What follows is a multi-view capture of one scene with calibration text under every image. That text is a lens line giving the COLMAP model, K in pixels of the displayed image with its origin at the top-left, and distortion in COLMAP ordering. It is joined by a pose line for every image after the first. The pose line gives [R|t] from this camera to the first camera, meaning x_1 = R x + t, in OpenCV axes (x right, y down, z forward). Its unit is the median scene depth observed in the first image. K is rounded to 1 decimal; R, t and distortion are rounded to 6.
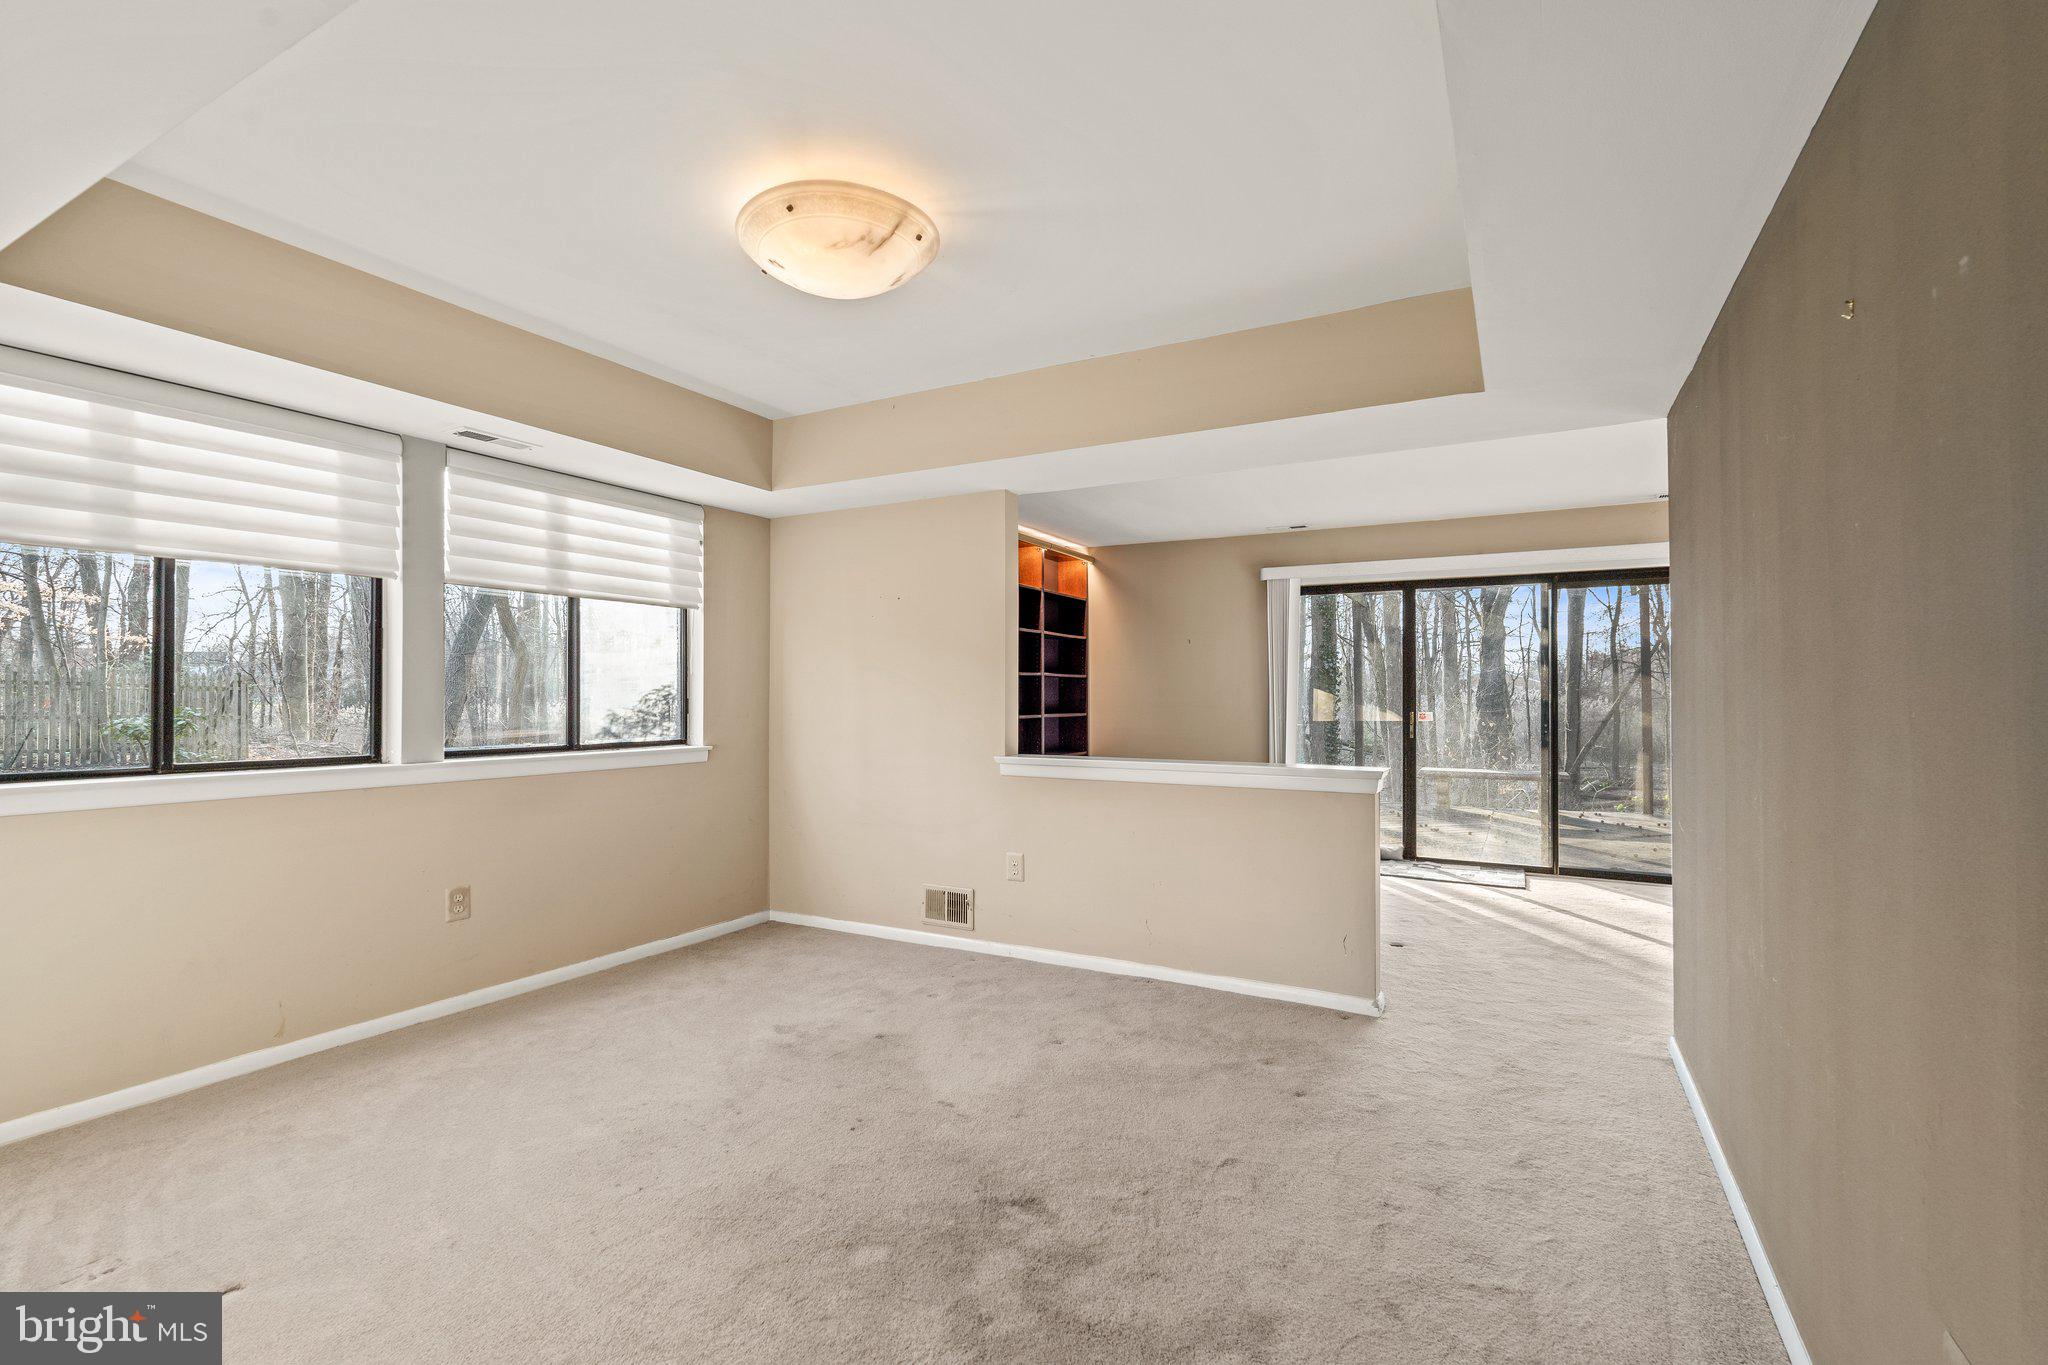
lens RADIAL K [[905.2, 0, 1023.1], [0, 905.2, 685.5], [0, 0, 1]] dist [0.003382, 0.000966]
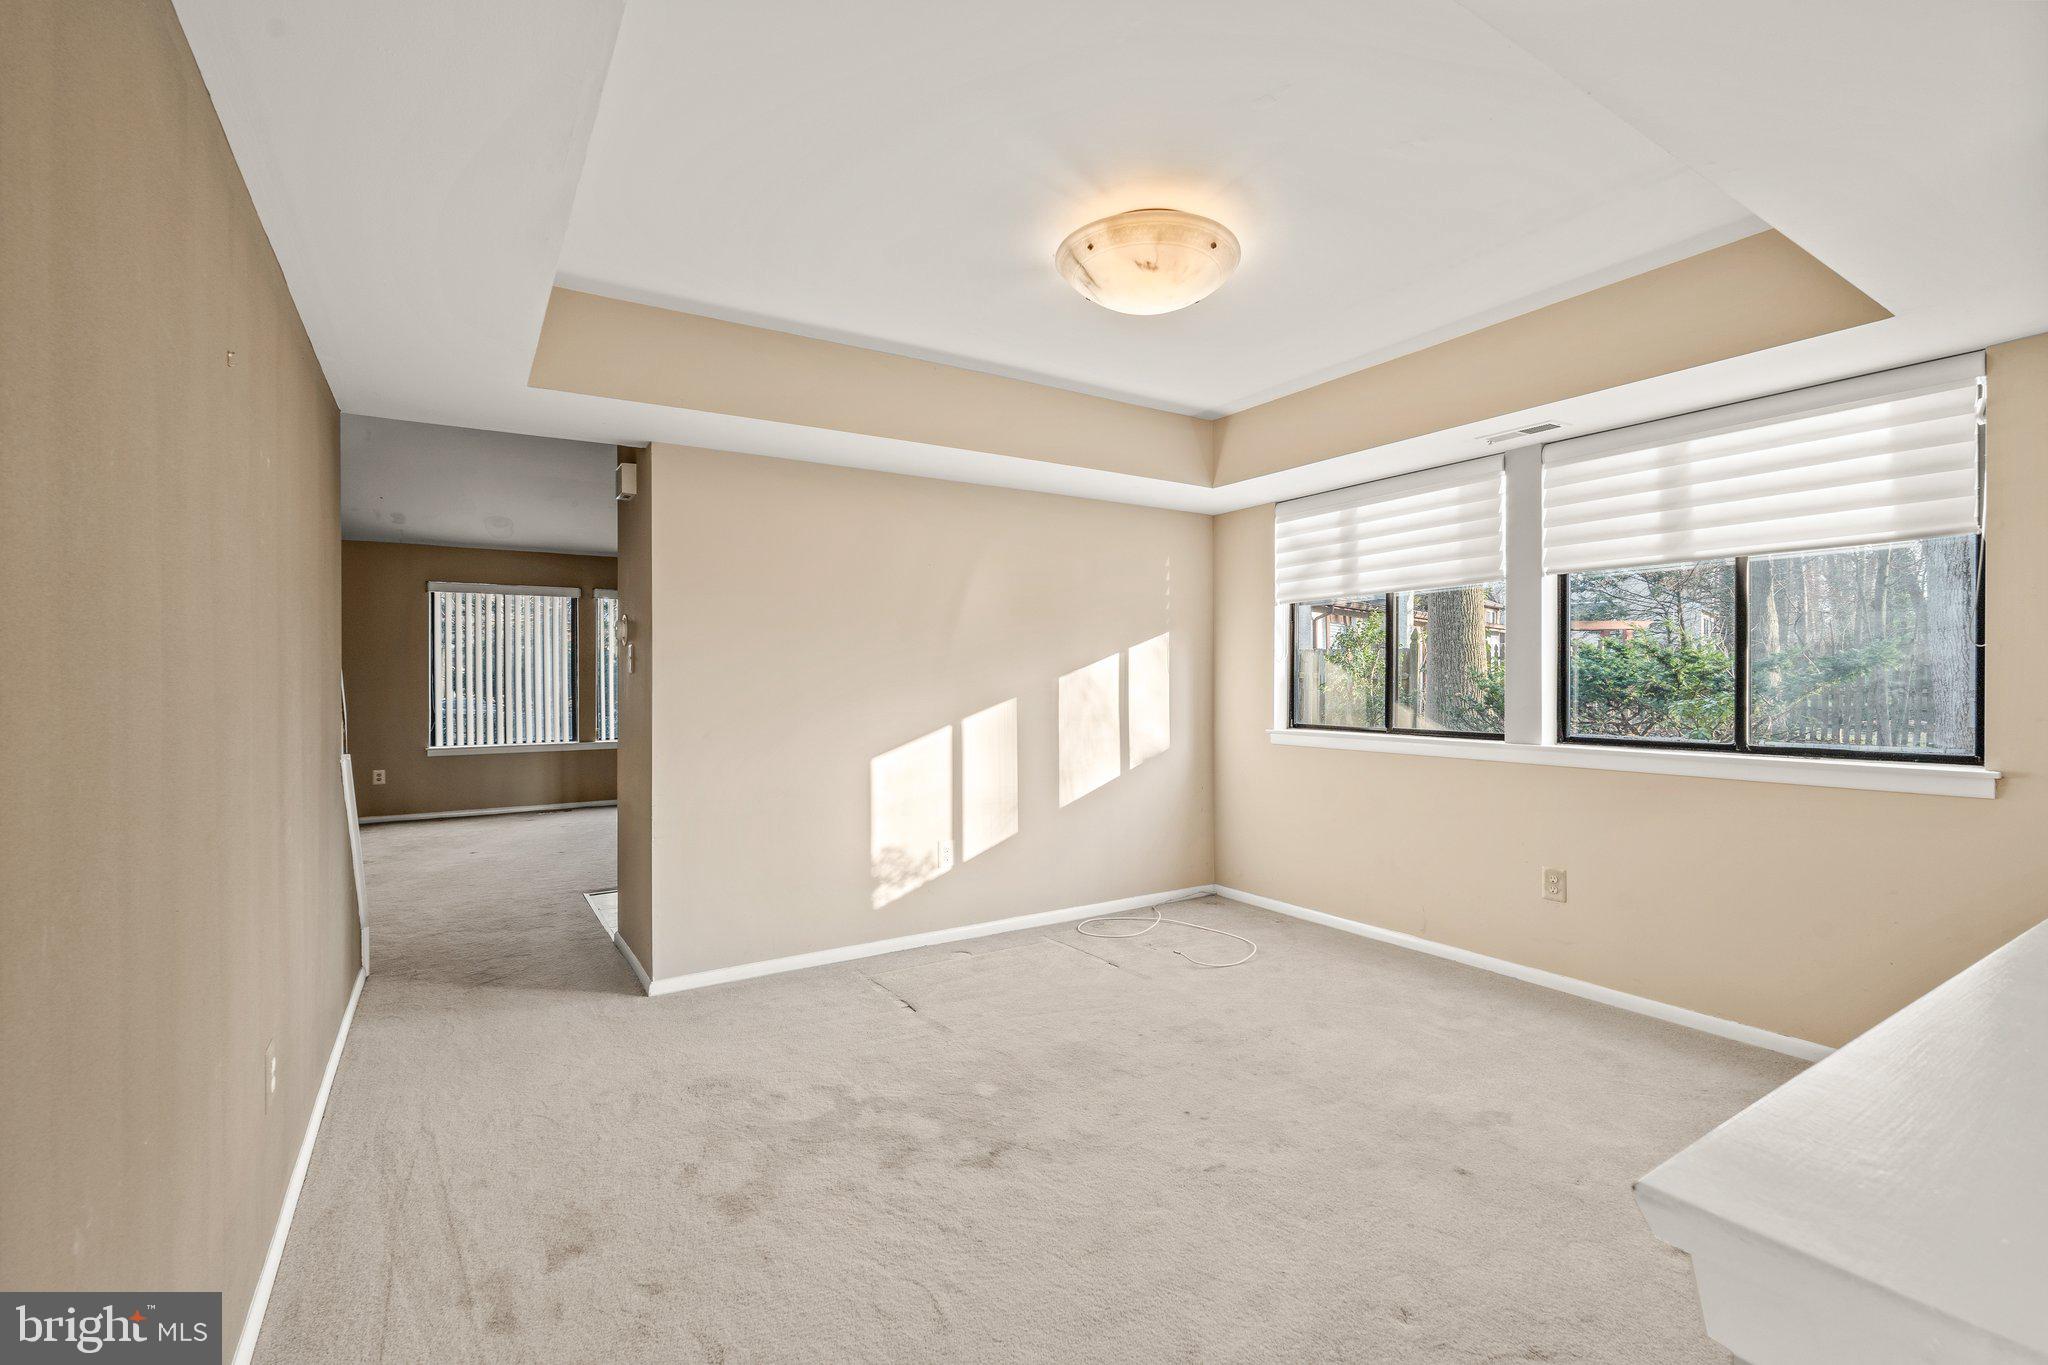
lens RADIAL K [[905.2, 0, 1023.0], [0, 905.2, 686.8], [0, 0, 1]] dist [0.003382, 0.000966]
pose [[-0.475413, 0.001483, -0.879762, 0.593630], [0.007573, 0.999968, -0.002407, 0.014770], [0.879730, -0.007807, -0.475409, 1.004422]]
